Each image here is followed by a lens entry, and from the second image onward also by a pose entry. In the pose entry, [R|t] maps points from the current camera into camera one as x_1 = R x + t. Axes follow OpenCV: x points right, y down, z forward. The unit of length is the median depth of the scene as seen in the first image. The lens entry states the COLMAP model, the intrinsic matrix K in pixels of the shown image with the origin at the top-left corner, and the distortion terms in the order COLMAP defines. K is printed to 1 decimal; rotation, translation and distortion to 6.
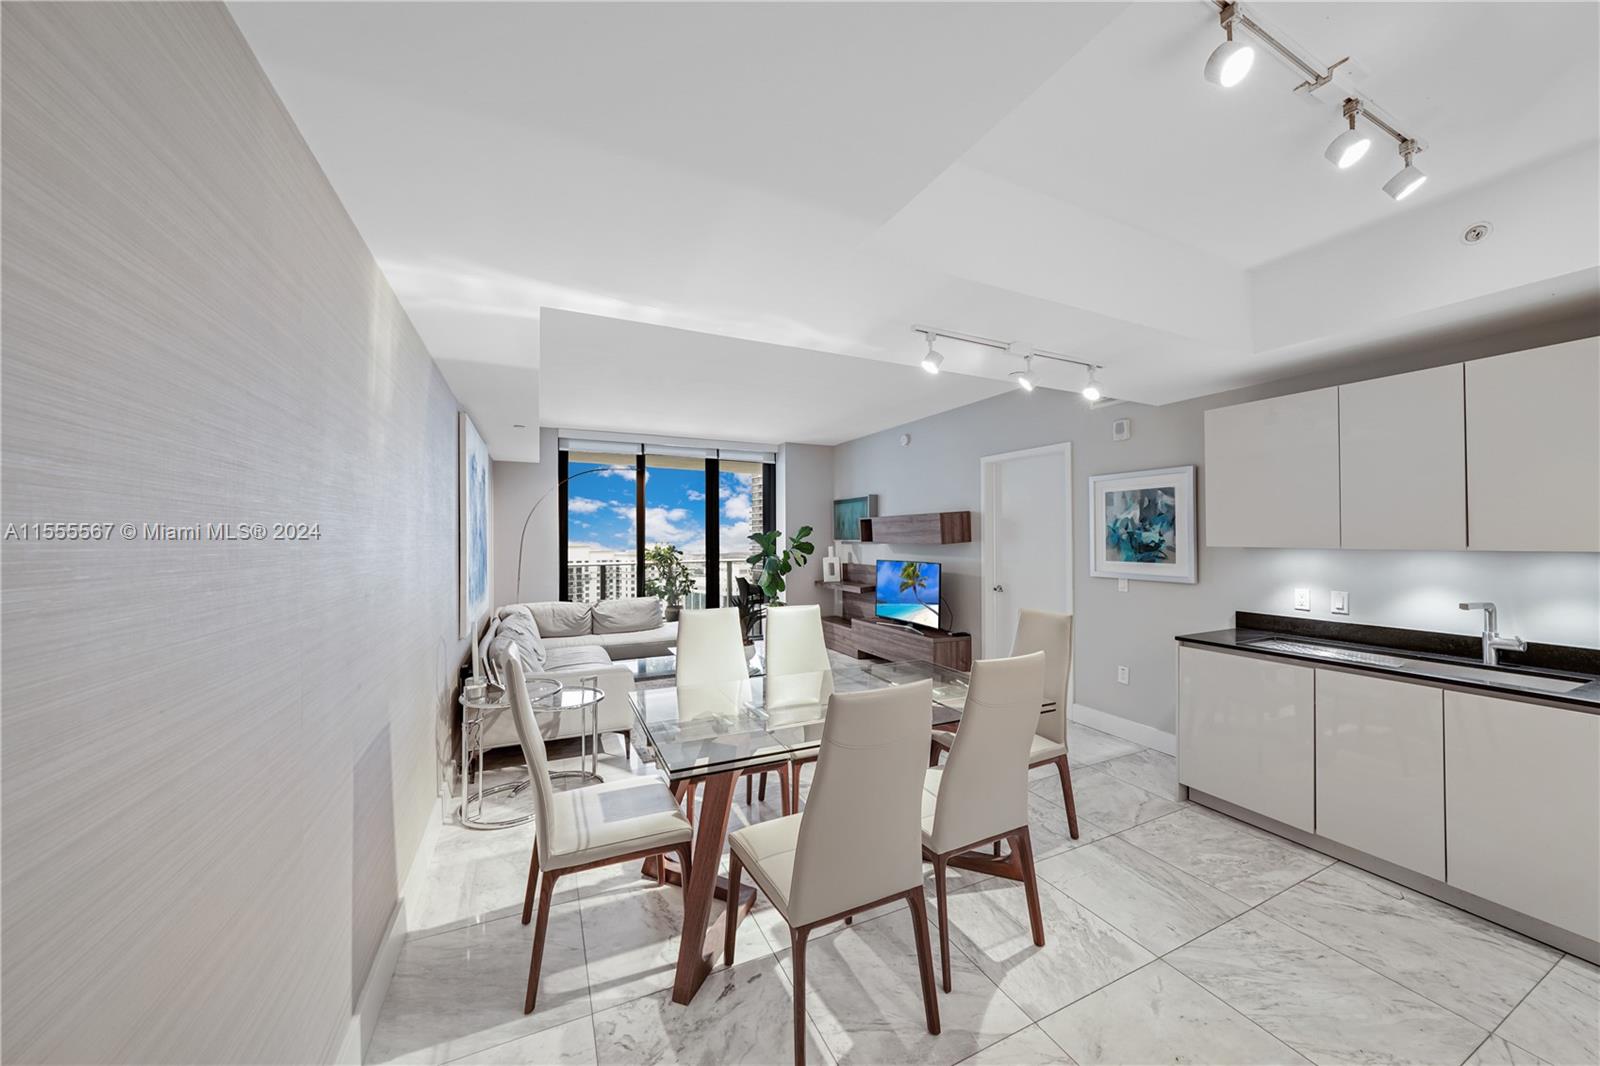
lens RADIAL K [[544.6, 0, 786.2], [0, 544.6, 534.2], [0, 0, 1]] dist [-0.029914, 0.000014]
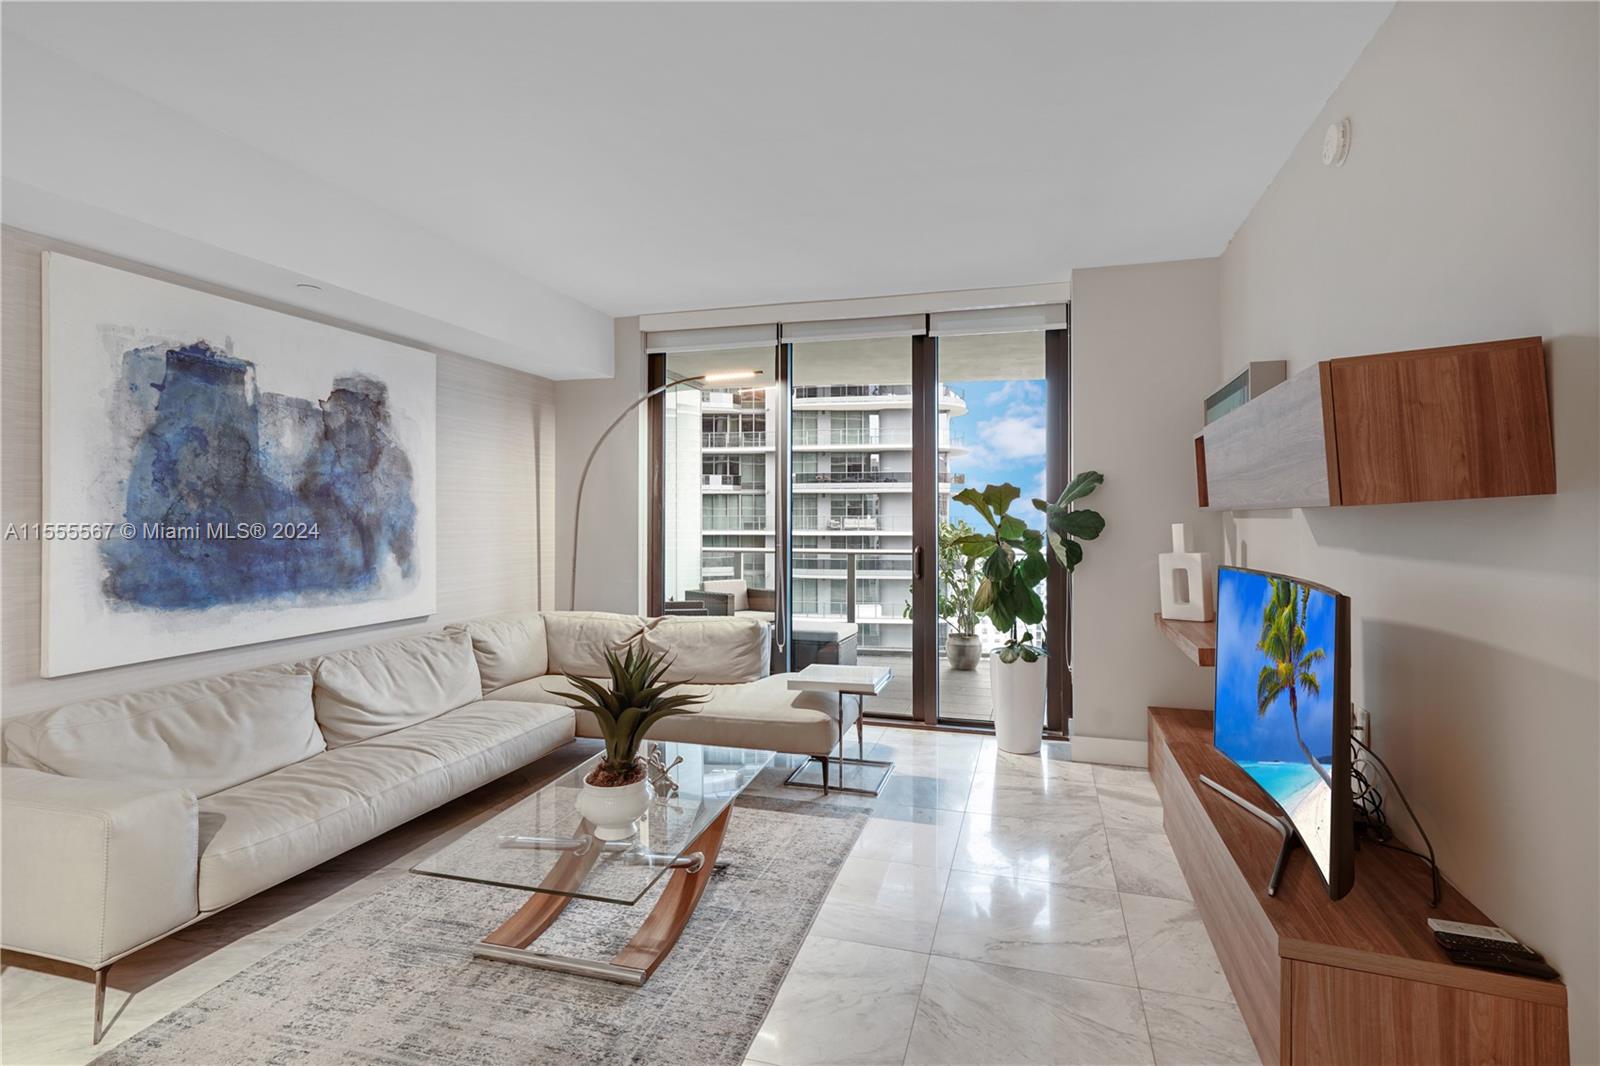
lens RADIAL K [[751.2, 0, 805.1], [0, 751.2, 517.7], [0, 0, 1]] dist [-0.000147, 0.000243]
pose [[0.751787, 0.005995, -0.659378, 0.257723], [0.000782, 0.999950, 0.009984, 0.014418], [0.659405, -0.008022, 0.751745, 0.509974]]
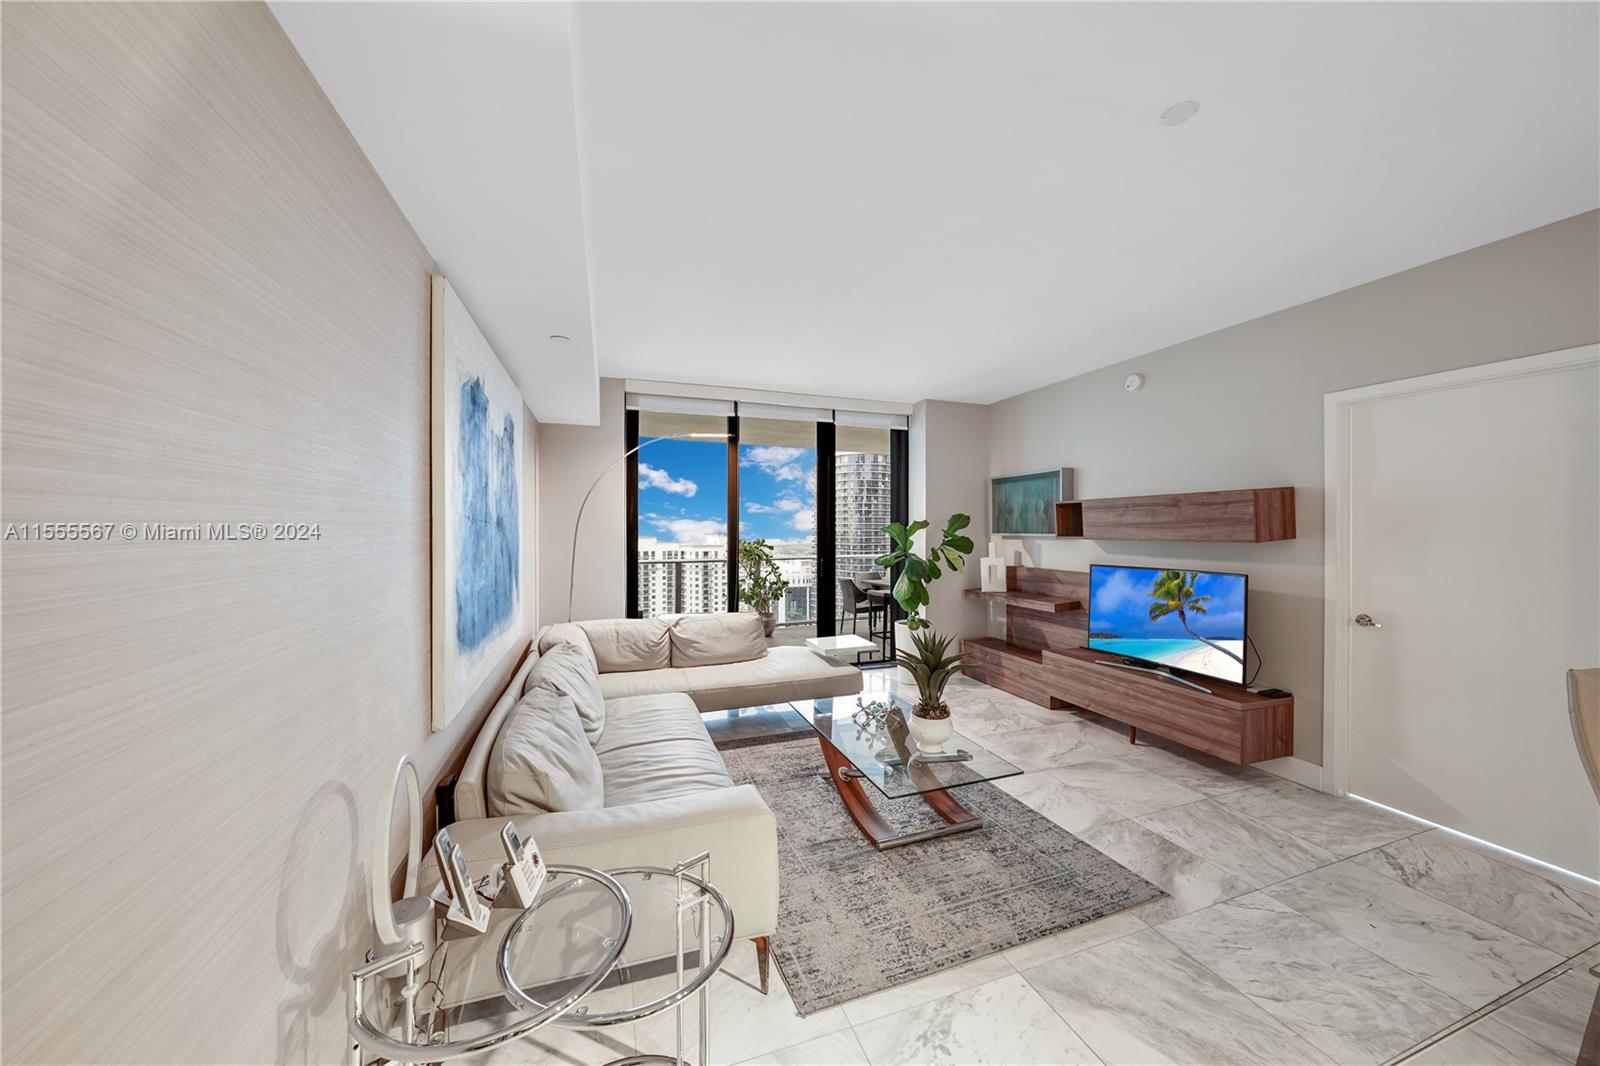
lens RADIAL K [[544.6, 0, 786.2], [0, 544.6, 534.2], [0, 0, 1]] dist [-0.029914, 0.000014]
pose [[0.993728, 0.003982, -0.111757, -0.121867], [-0.002256, 0.999876, 0.015569, 0.001049], [0.111805, -0.015220, 0.993614, 0.296369]]
